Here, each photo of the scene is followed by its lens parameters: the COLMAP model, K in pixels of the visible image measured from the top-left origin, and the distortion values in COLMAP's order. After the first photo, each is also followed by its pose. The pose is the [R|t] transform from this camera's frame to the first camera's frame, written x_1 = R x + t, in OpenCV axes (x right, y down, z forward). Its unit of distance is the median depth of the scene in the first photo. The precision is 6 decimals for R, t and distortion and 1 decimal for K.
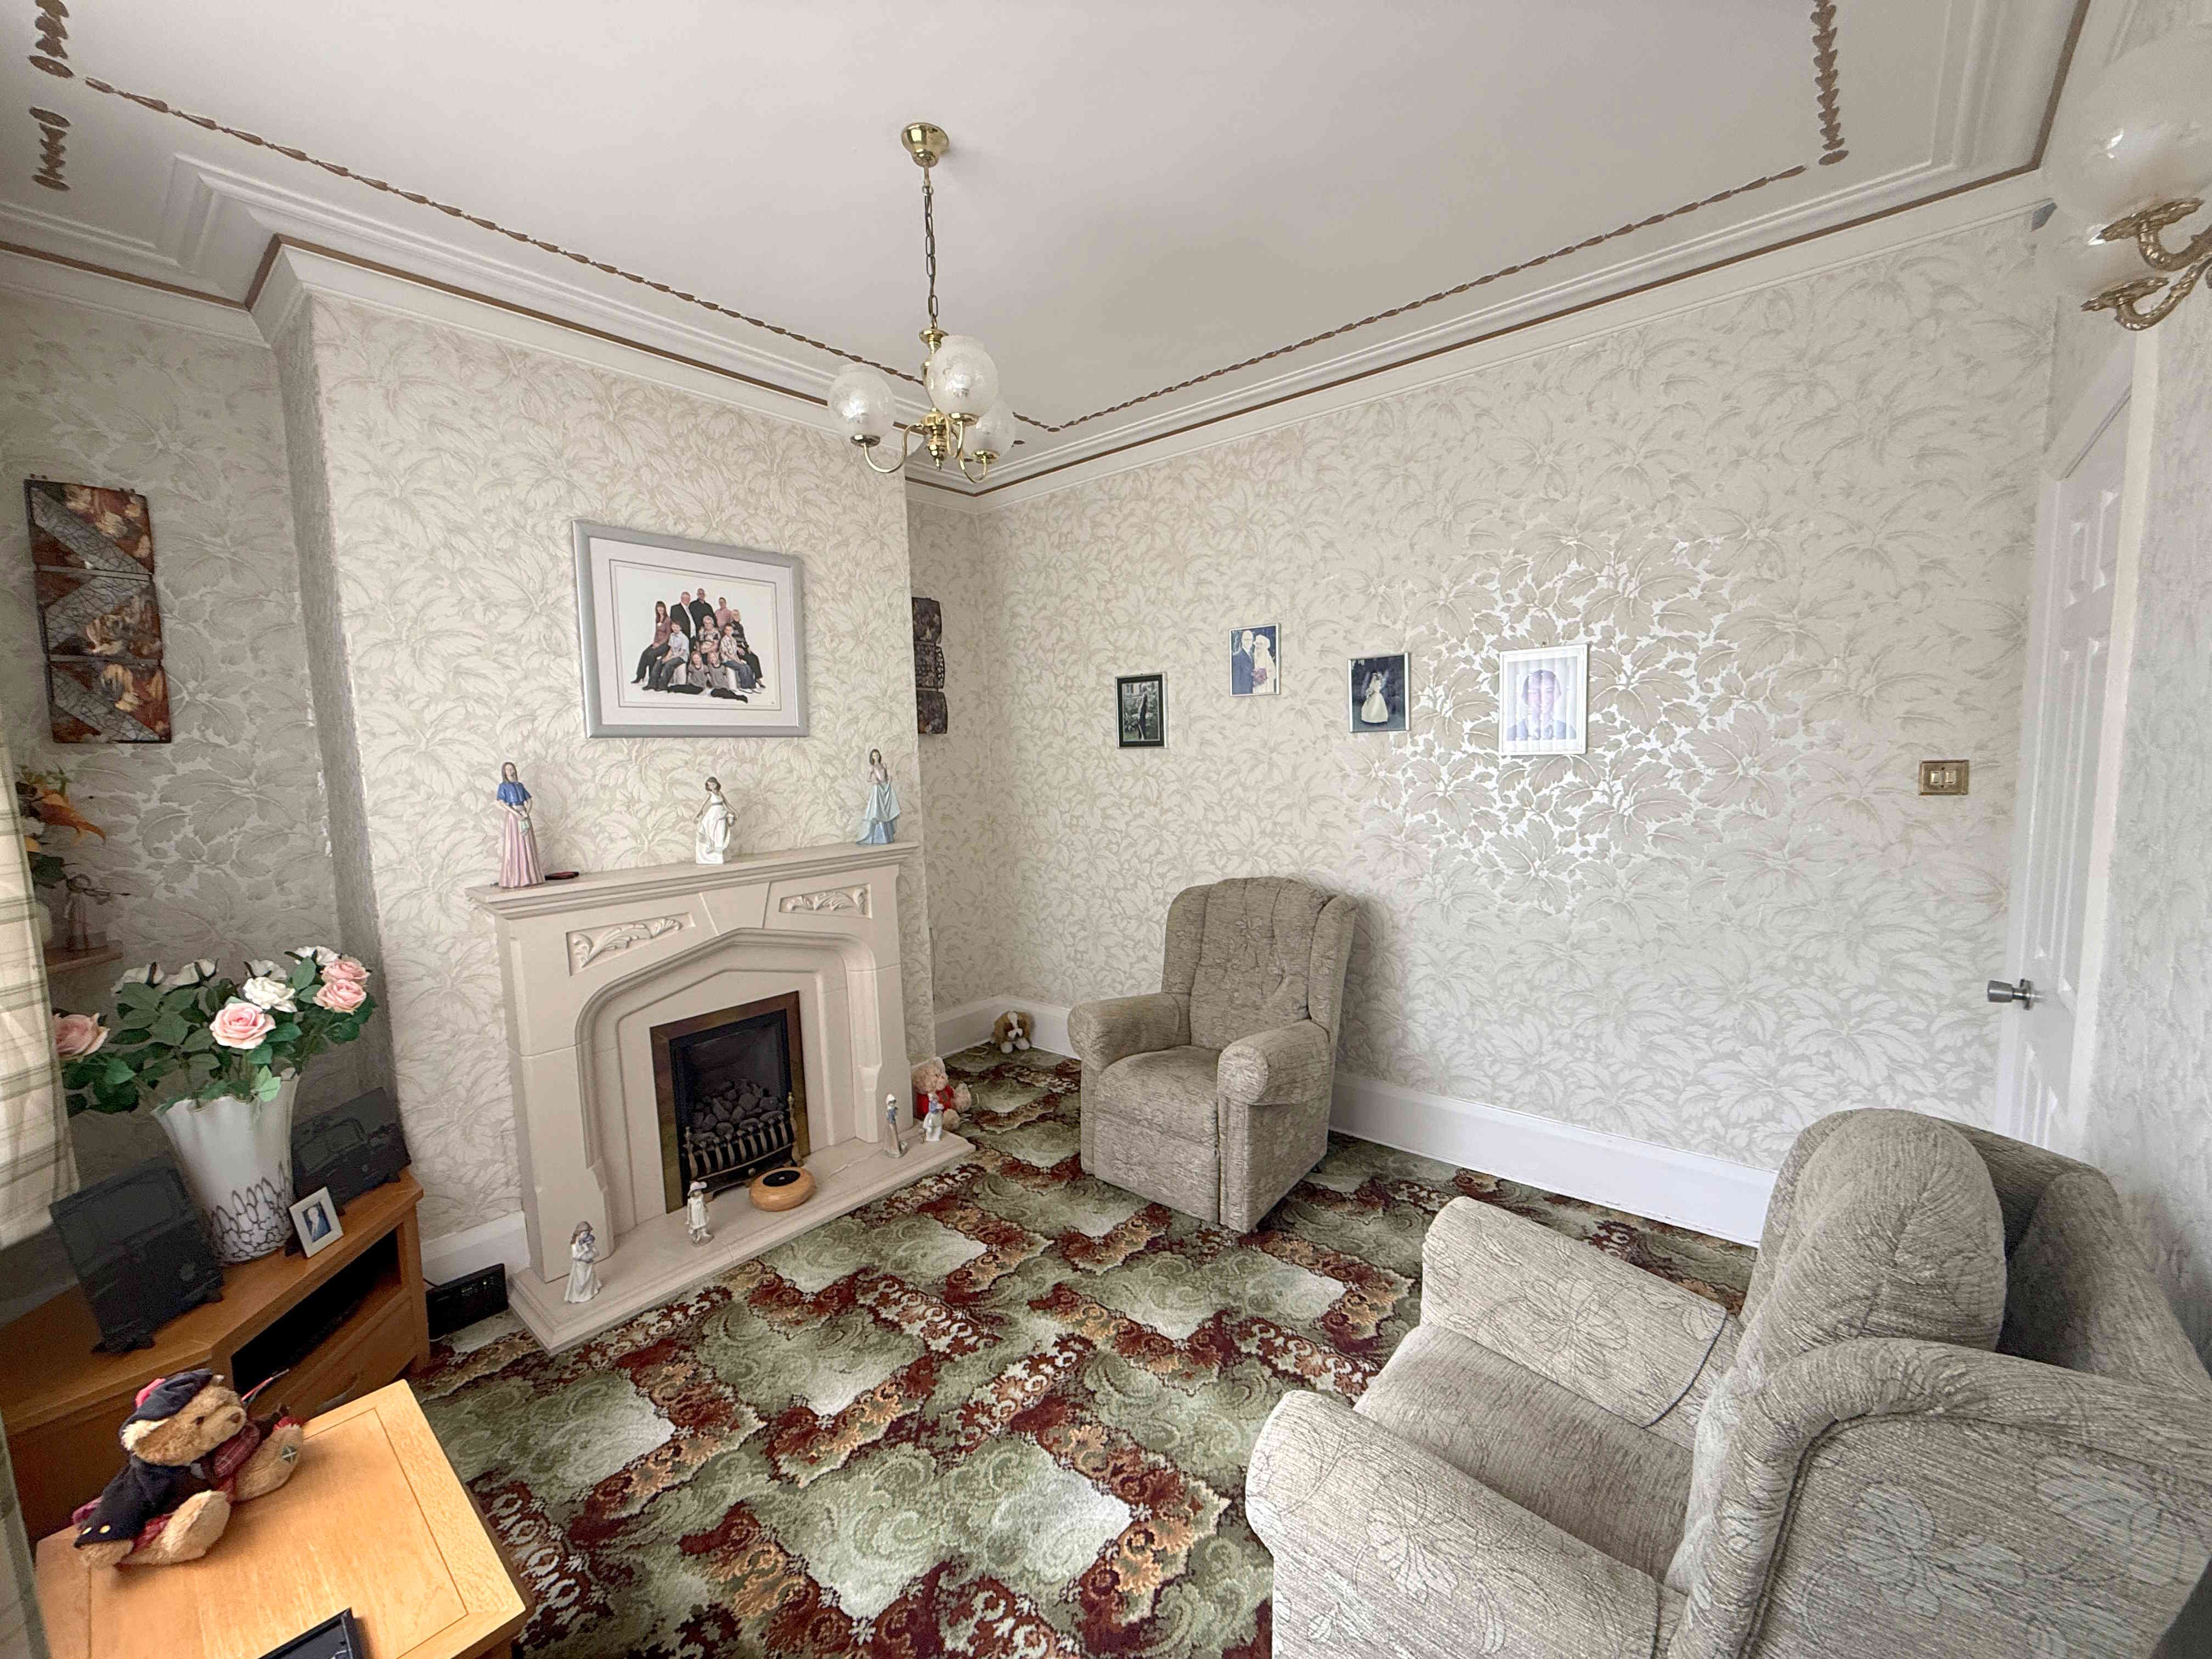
lens RADIAL K [[885.8, 0, 1098.9], [0, 885.8, 831.3], [0, 0, 1]] dist [0.000412, -0.000693]
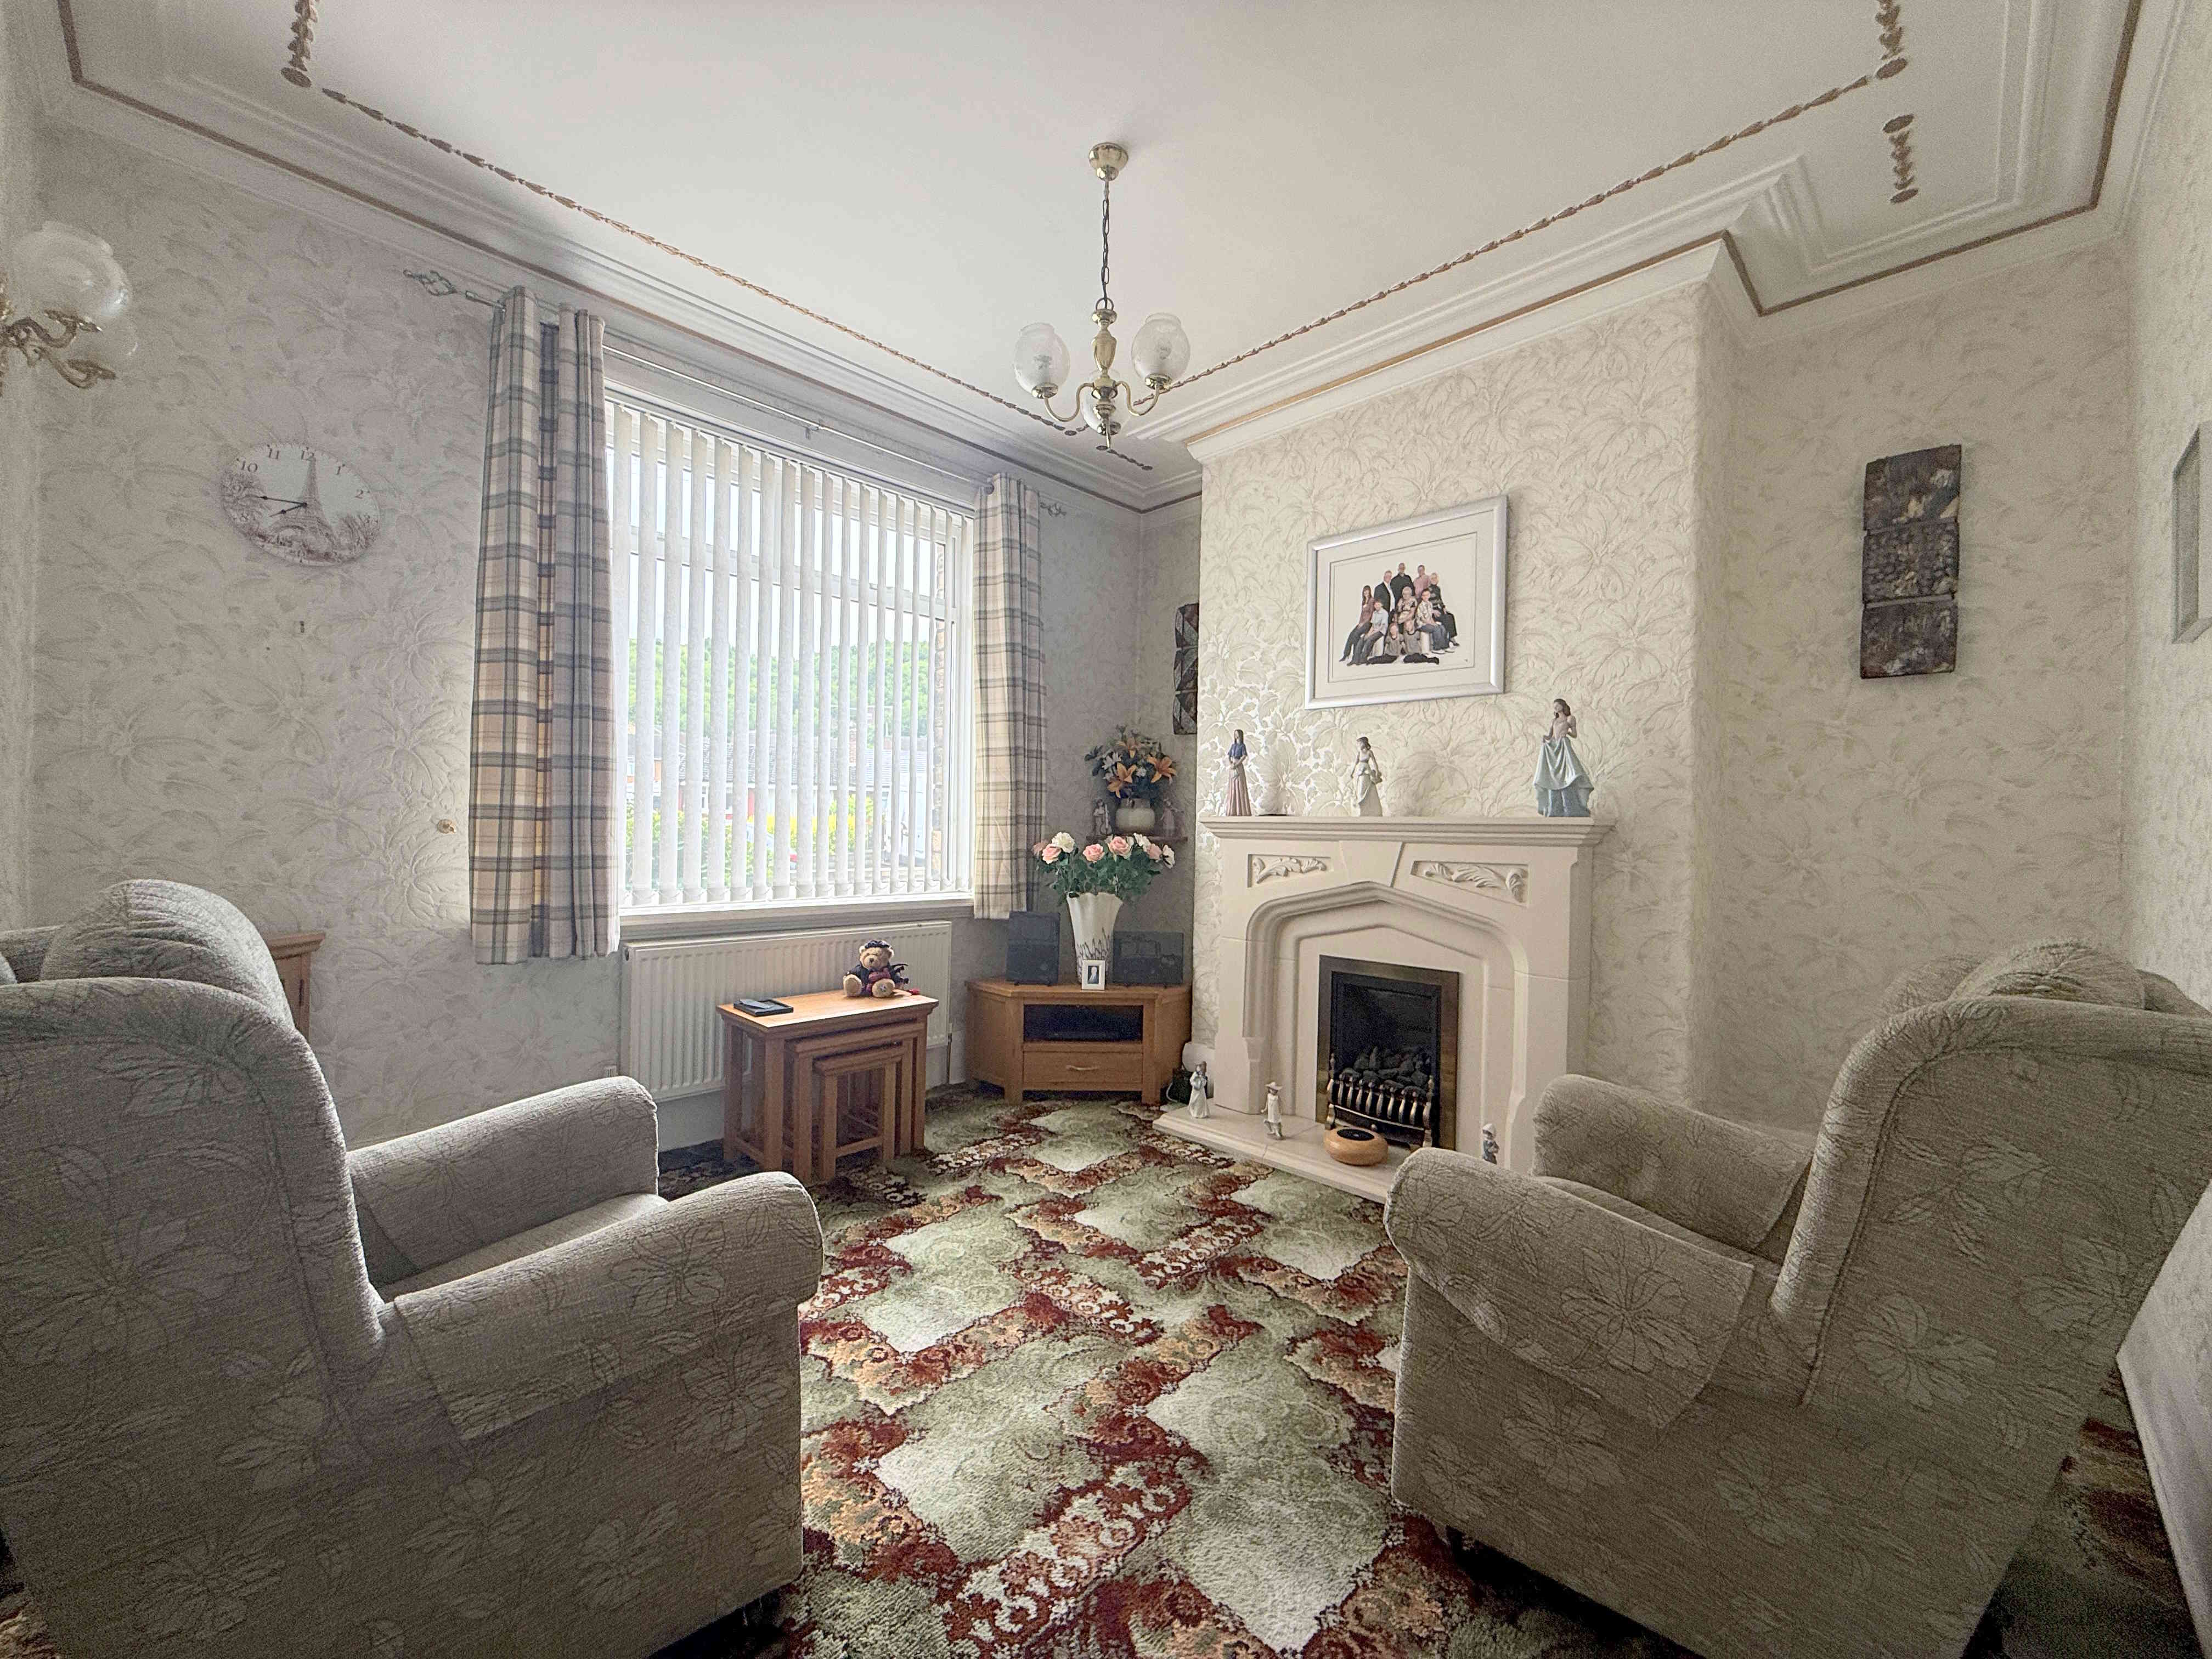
lens RADIAL K [[885.8, 0, 1098.9], [0, 885.8, 831.3], [0, 0, 1]] dist [0.000412, -0.000693]
pose [[-0.075604, 0.030284, -0.996678, 0.677167], [-0.111398, 0.993025, 0.038623, 0.048053], [0.990896, 0.113948, -0.071703, 0.781064]]
